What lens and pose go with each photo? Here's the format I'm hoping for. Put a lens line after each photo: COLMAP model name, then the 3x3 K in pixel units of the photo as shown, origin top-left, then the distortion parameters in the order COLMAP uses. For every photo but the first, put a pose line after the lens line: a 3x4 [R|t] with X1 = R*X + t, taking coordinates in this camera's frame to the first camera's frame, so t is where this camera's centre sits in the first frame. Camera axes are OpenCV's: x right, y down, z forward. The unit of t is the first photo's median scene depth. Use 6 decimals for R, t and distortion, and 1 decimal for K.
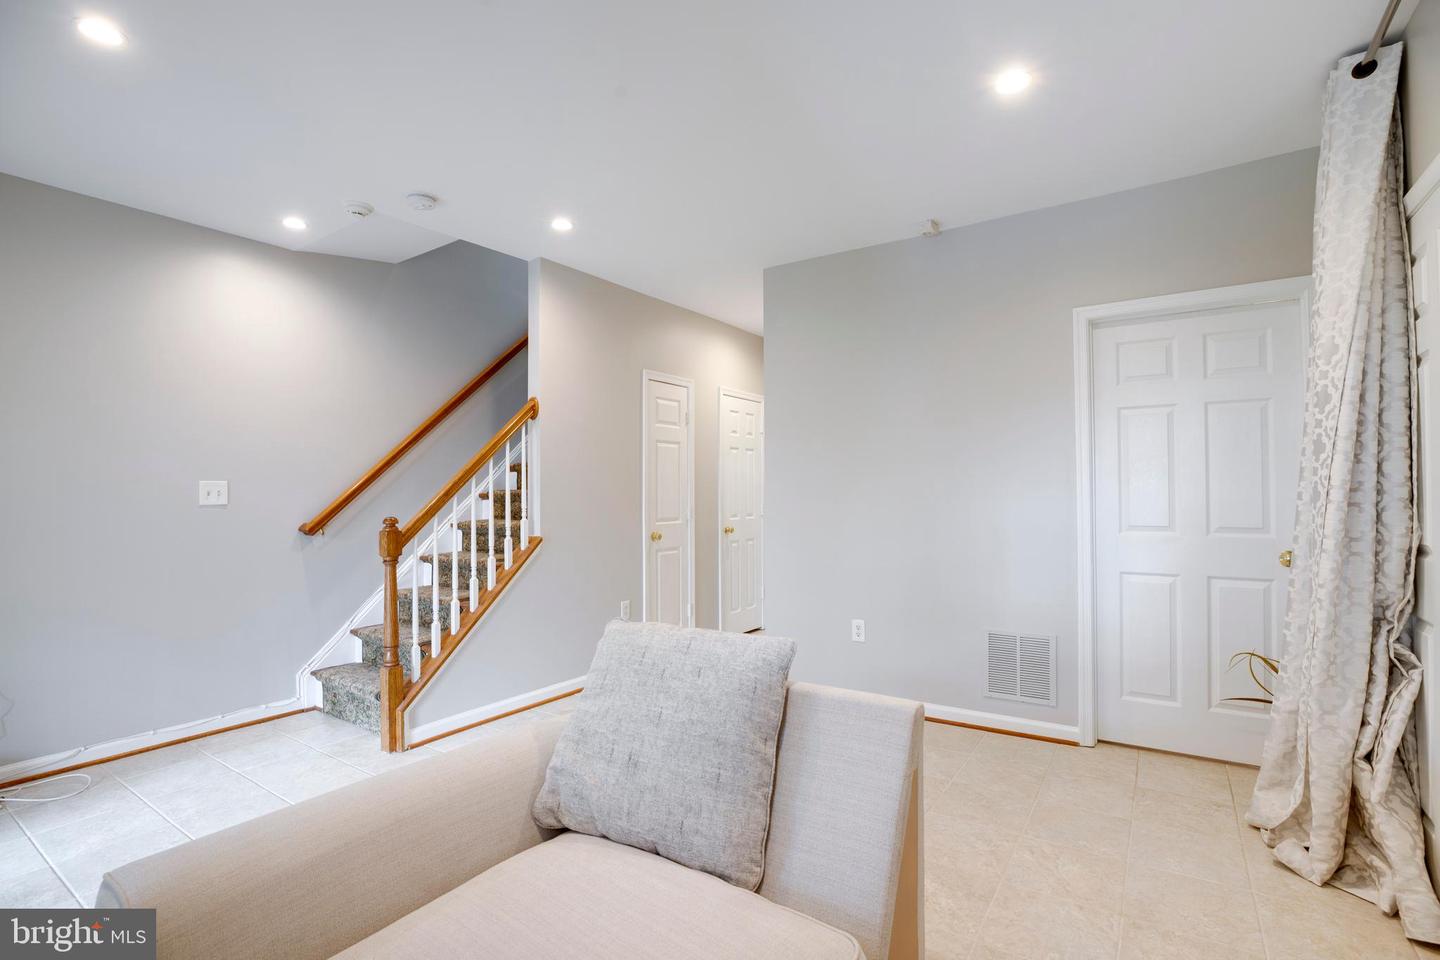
lens RADIAL K [[664.8, 0, 720.7], [0, 664.8, 488.2], [0, 0, 1]] dist [-0.046818, 0.012970]
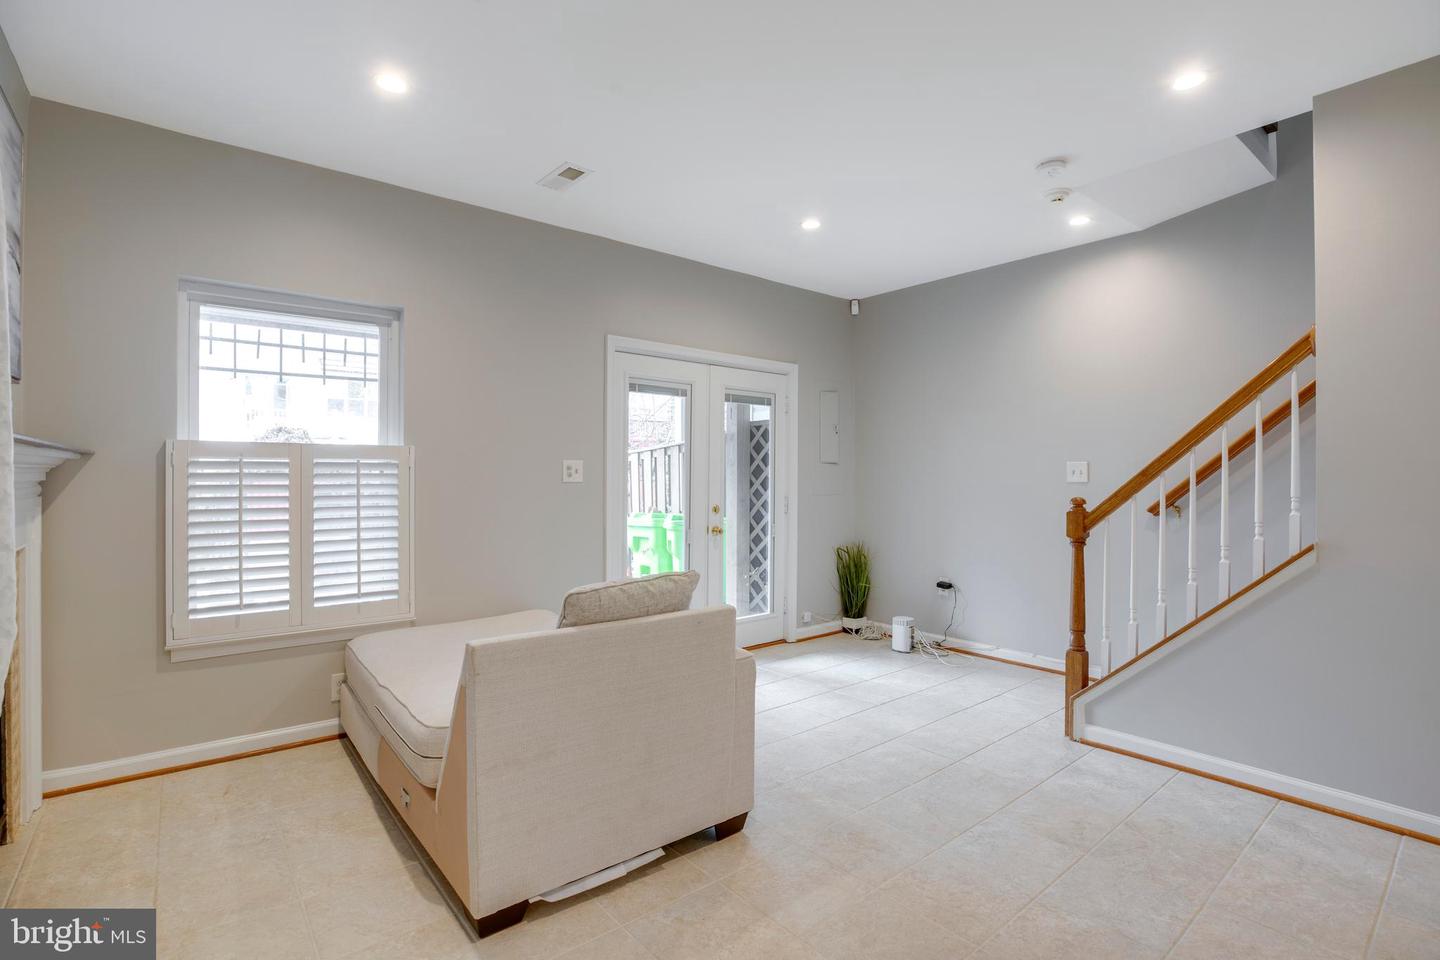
lens RADIAL K [[680.1, 0, 720.0], [0, 680.1, 462.6], [0, 0, 1]] dist [-0.046572, 0.013425]
pose [[-0.288713, -0.011777, -0.957343, 0.598507], [0.005762, 0.999885, -0.014038, 0.003721], [0.957398, -0.009569, -0.288612, 0.773953]]
